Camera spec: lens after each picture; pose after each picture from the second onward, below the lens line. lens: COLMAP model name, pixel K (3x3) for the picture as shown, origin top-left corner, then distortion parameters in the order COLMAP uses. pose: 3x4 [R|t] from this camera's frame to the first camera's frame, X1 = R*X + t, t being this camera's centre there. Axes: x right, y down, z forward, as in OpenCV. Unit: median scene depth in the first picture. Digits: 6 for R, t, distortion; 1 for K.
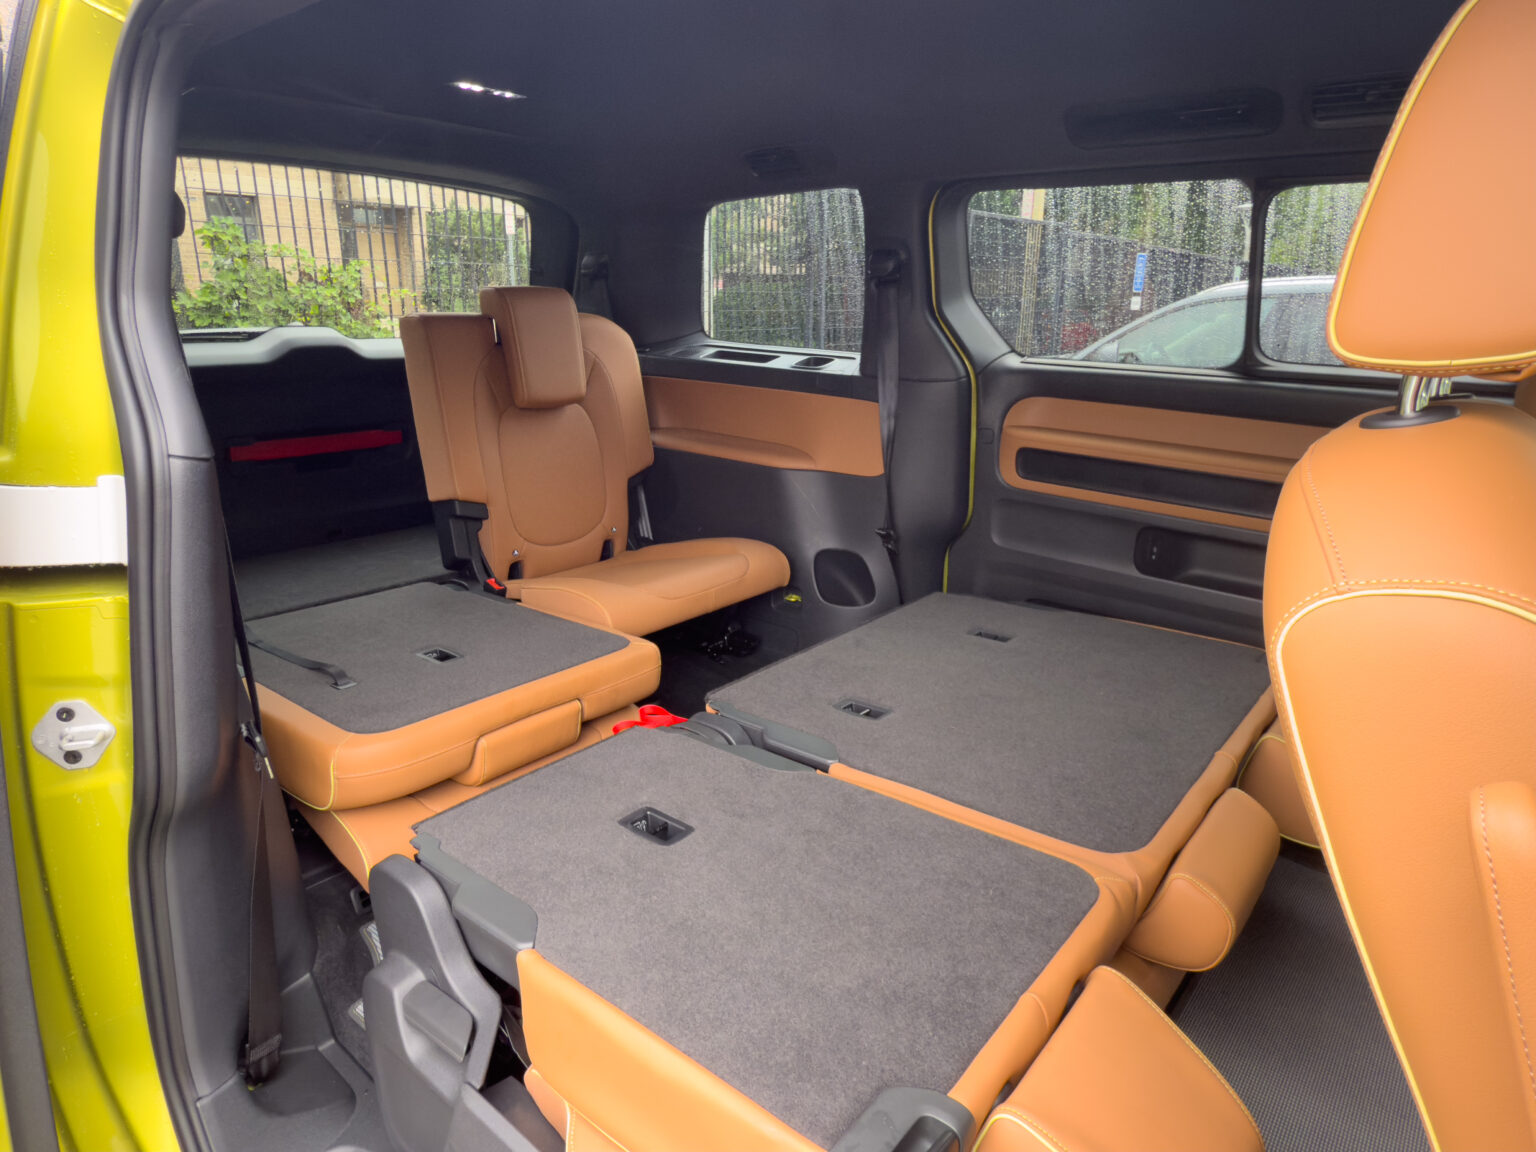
lens RADIAL K [[917.2, 0, 768.0], [0, 917.2, 576.0], [0, 0, 1]] dist [-0.001486, 0.000380]
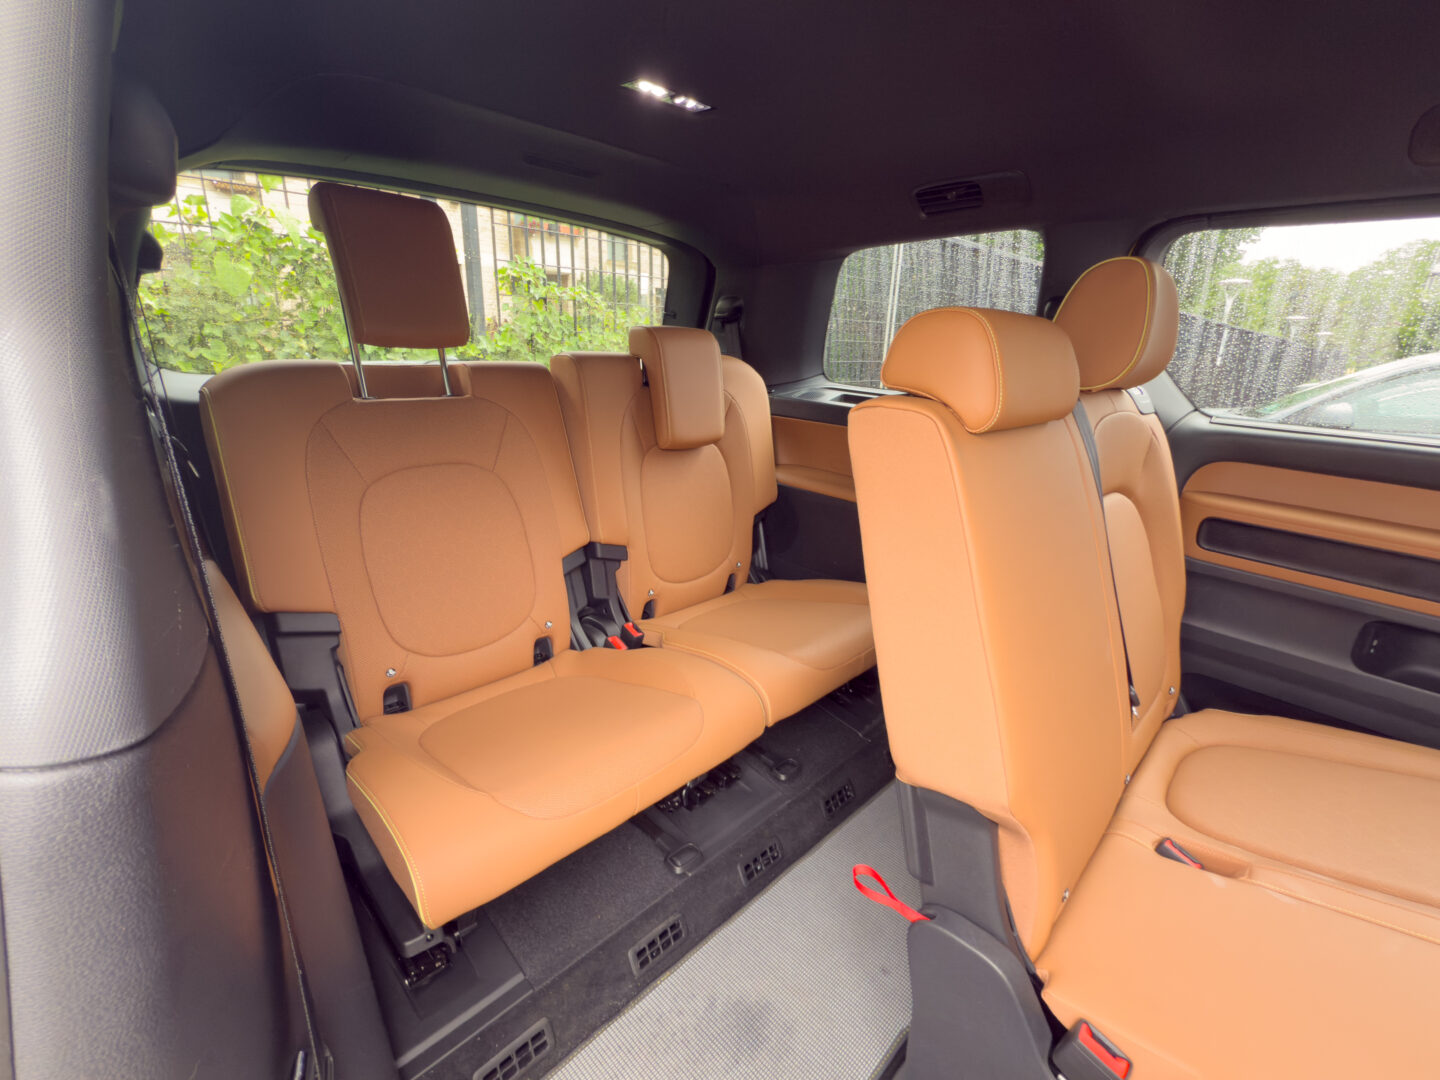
lens RADIAL K [[626.9, 0, 720.0], [0, 626.9, 540.0], [0, 0, 1]] dist [0.001440, 0.000517]
pose [[0.996349, 0.049561, -0.069516, -0.153948], [-0.048704, 0.998716, 0.013963, -0.095526], [0.070119, -0.010526, 0.997483, 0.319461]]
